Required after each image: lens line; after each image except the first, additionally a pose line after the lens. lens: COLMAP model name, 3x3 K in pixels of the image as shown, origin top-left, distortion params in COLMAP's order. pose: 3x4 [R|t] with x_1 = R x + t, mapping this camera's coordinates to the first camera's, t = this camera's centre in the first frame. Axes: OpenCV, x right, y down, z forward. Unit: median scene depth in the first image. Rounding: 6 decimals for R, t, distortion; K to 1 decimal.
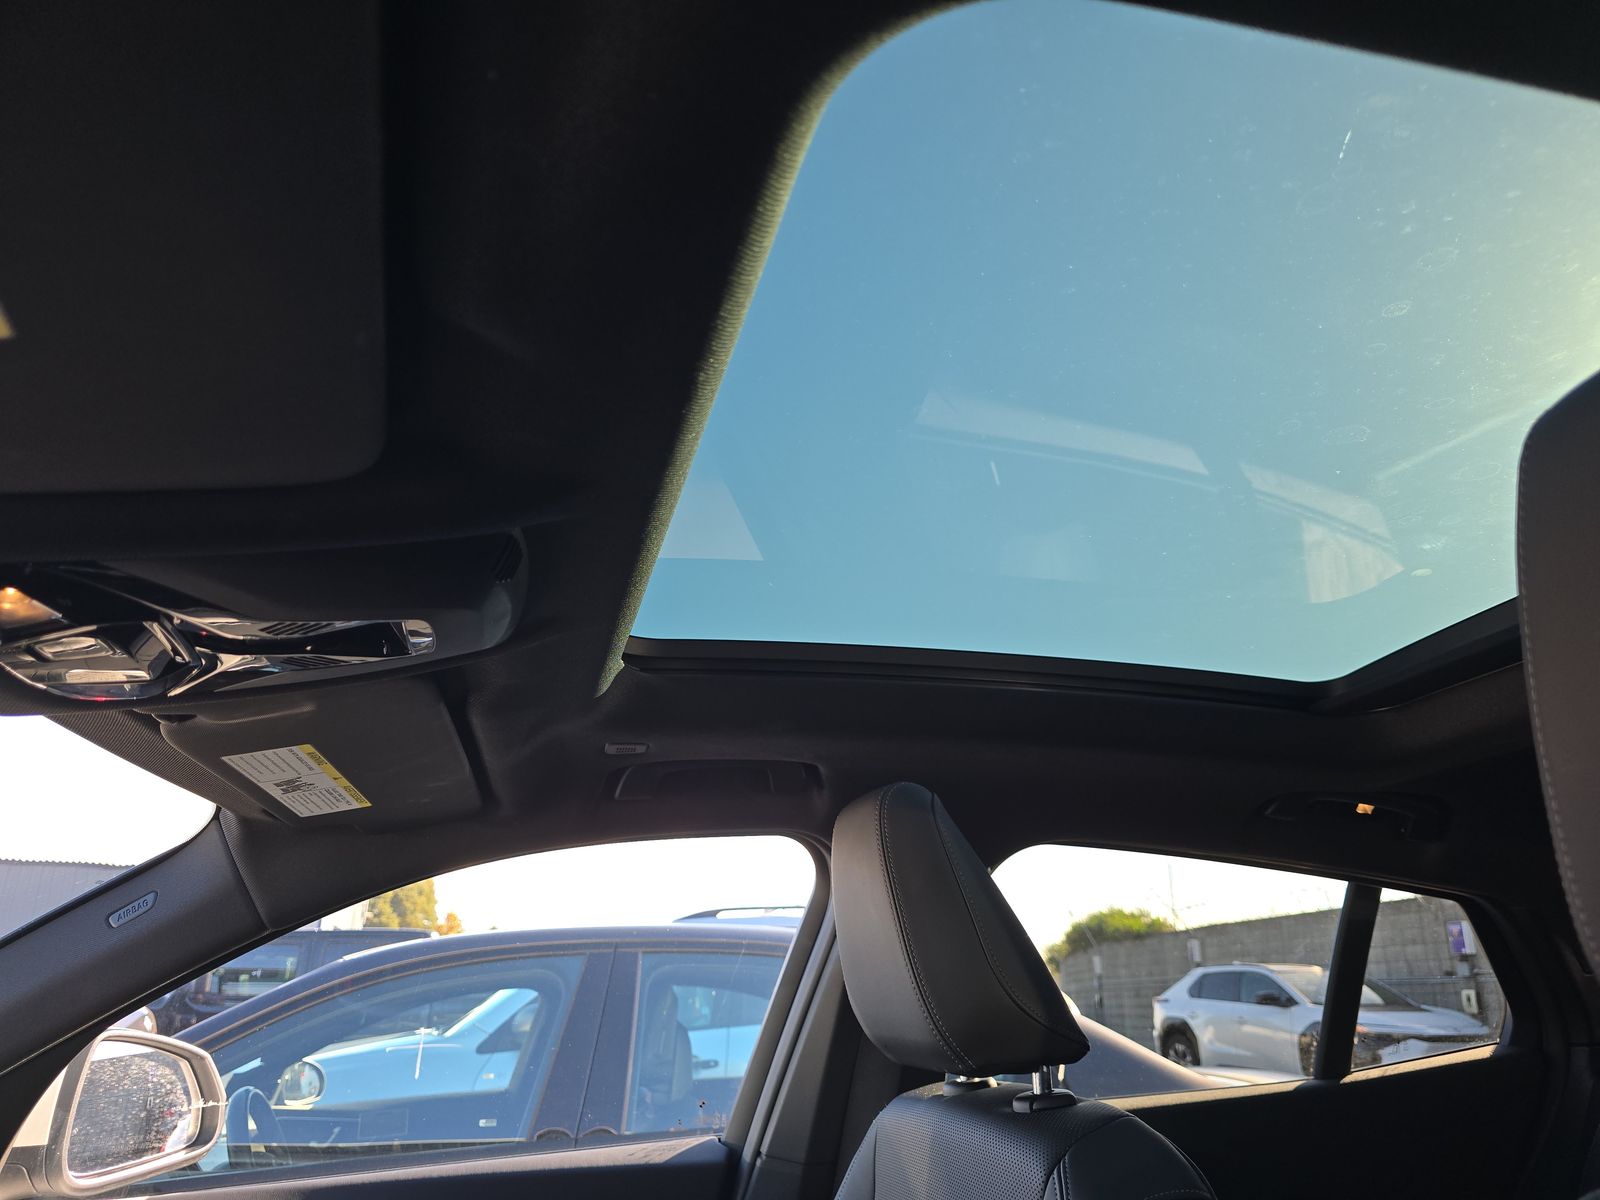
lens RADIAL K [[1104.8, 0, 803.9], [0, 1104.8, 619.5], [0, 0, 1]] dist [0.035839, -0.048499]
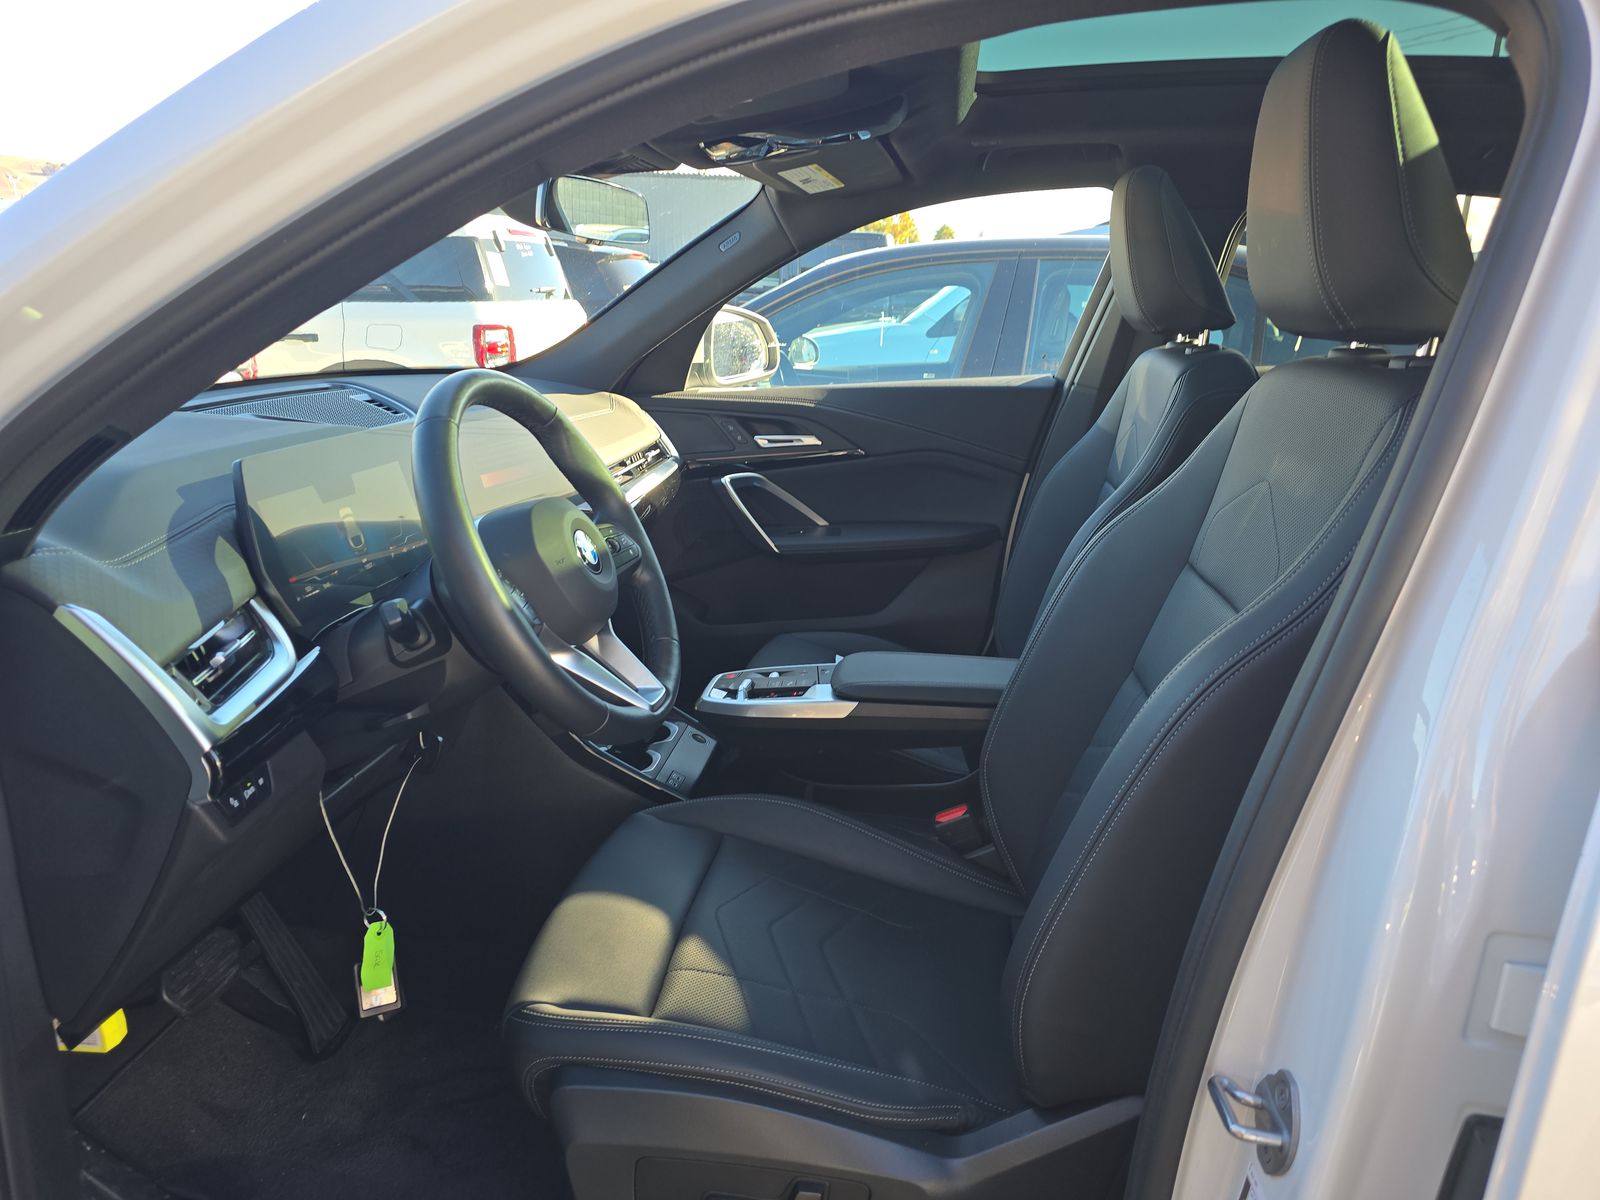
lens RADIAL K [[1104.8, 0, 803.9], [0, 1104.8, 619.5], [0, 0, 1]] dist [0.035839, -0.048499]
pose [[0.927094, 0.118136, -0.355726, 0.134146], [0.107949, 0.824676, 0.555209, -0.125776], [0.358949, -0.553131, 0.751799, -0.376399]]
